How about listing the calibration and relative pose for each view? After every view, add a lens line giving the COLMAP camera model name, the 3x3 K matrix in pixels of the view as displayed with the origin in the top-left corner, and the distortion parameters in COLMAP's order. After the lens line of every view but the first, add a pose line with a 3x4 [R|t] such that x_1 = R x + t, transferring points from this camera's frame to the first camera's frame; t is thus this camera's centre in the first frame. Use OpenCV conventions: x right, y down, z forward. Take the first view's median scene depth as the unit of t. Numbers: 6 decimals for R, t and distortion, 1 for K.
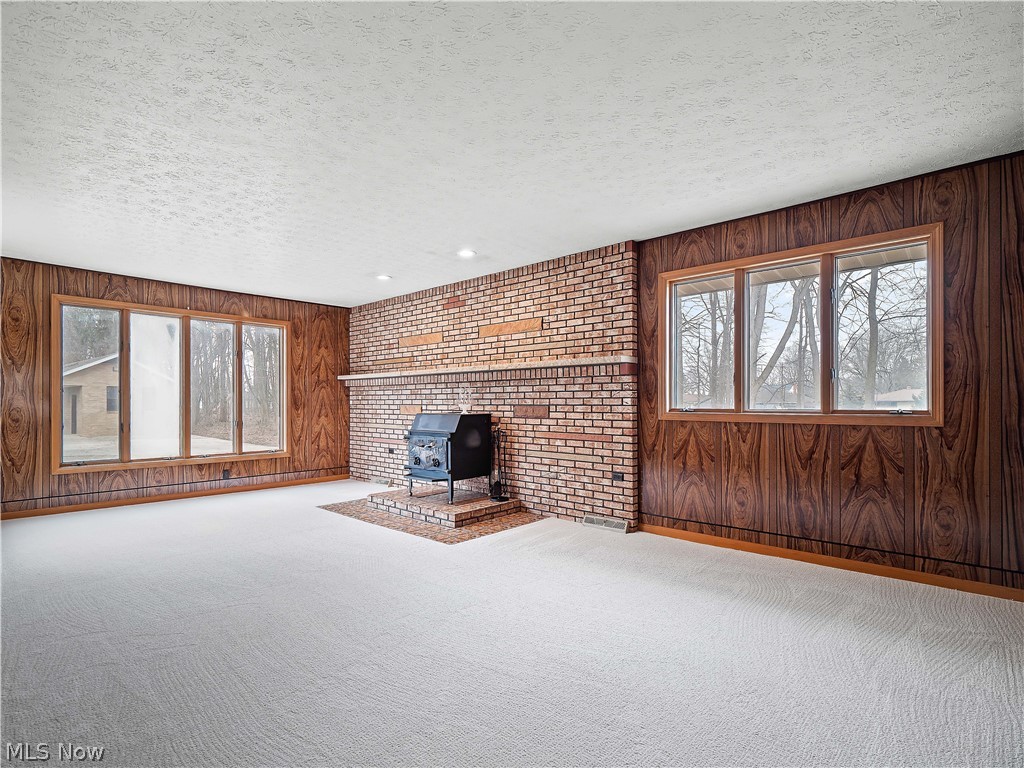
lens RADIAL K [[499.2, 0, 493.4], [0, 499.2, 398.8], [0, 0, 1]] dist [0.001111, -0.005453]
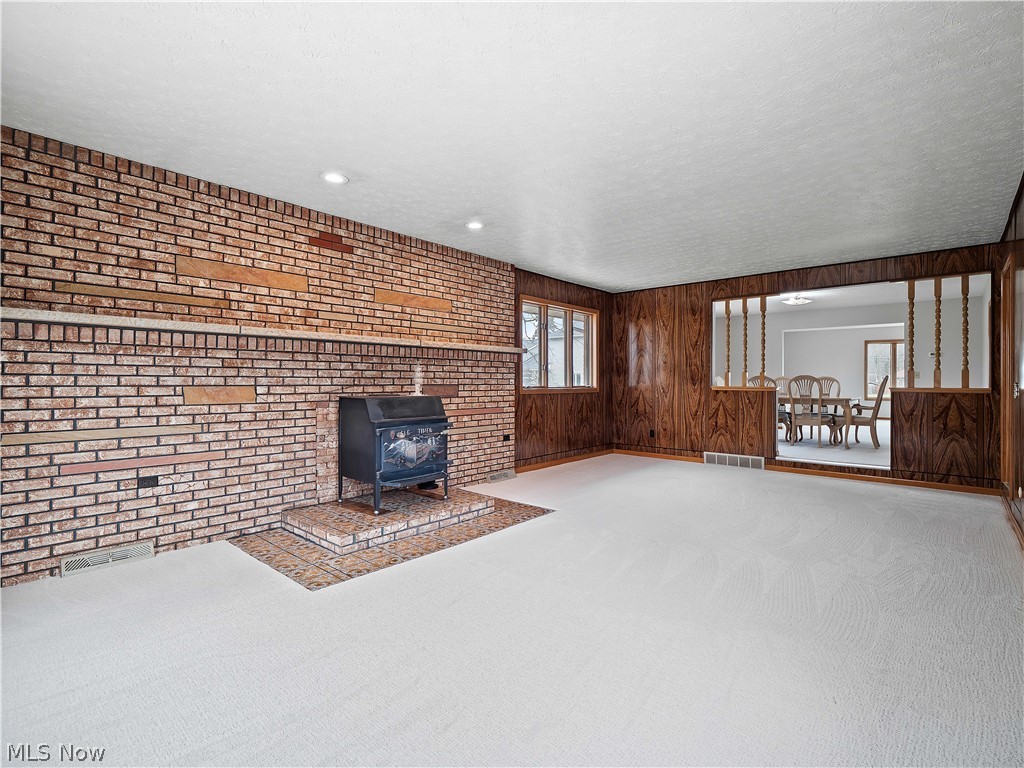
lens RADIAL K [[499.2, 0, 512.9], [0, 499.2, 379.3], [0, 0, 1]] dist [0.001111, -0.005453]
pose [[-0.034744, 0.006743, 0.999373, -0.839775], [-0.008254, 0.999941, -0.007034, 0.006640], [-0.999362, -0.008493, -0.034687, 0.800515]]
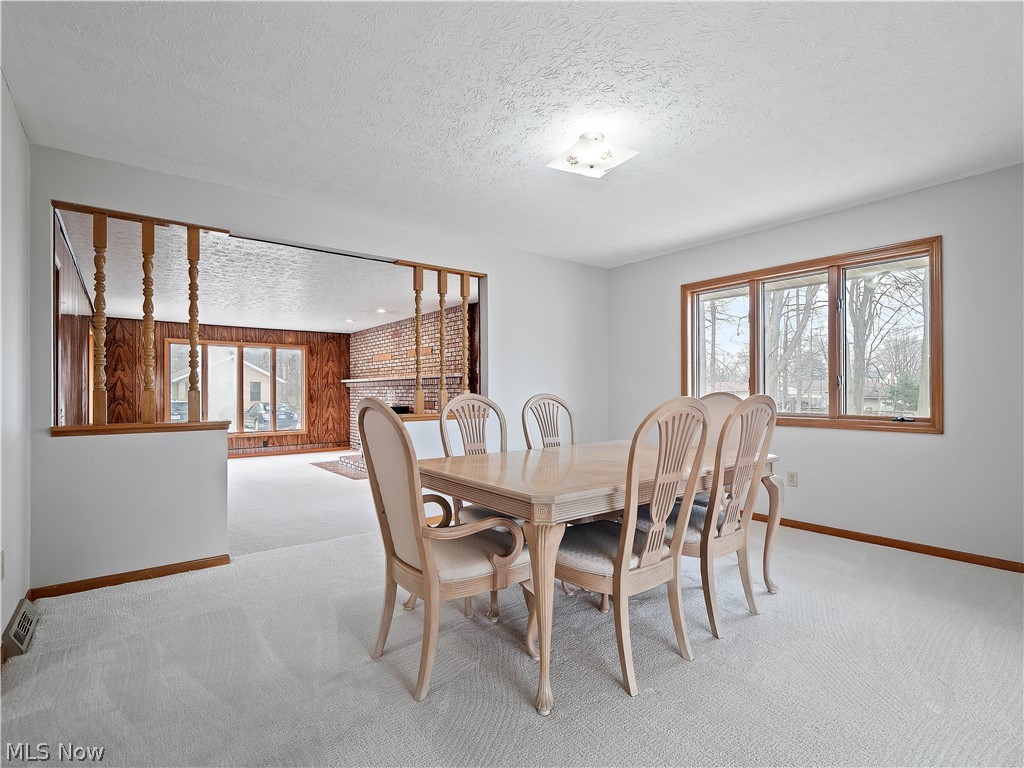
lens RADIAL K [[499.2, 0, 503.8], [0, 499.2, 389.8], [0, 0, 1]] dist [0.001111, -0.005453]
pose [[0.987039, -0.004051, -0.160428, 0.514687], [0.004446, 0.999988, 0.002102, -0.023187], [0.160417, -0.002788, 0.987045, -0.488918]]
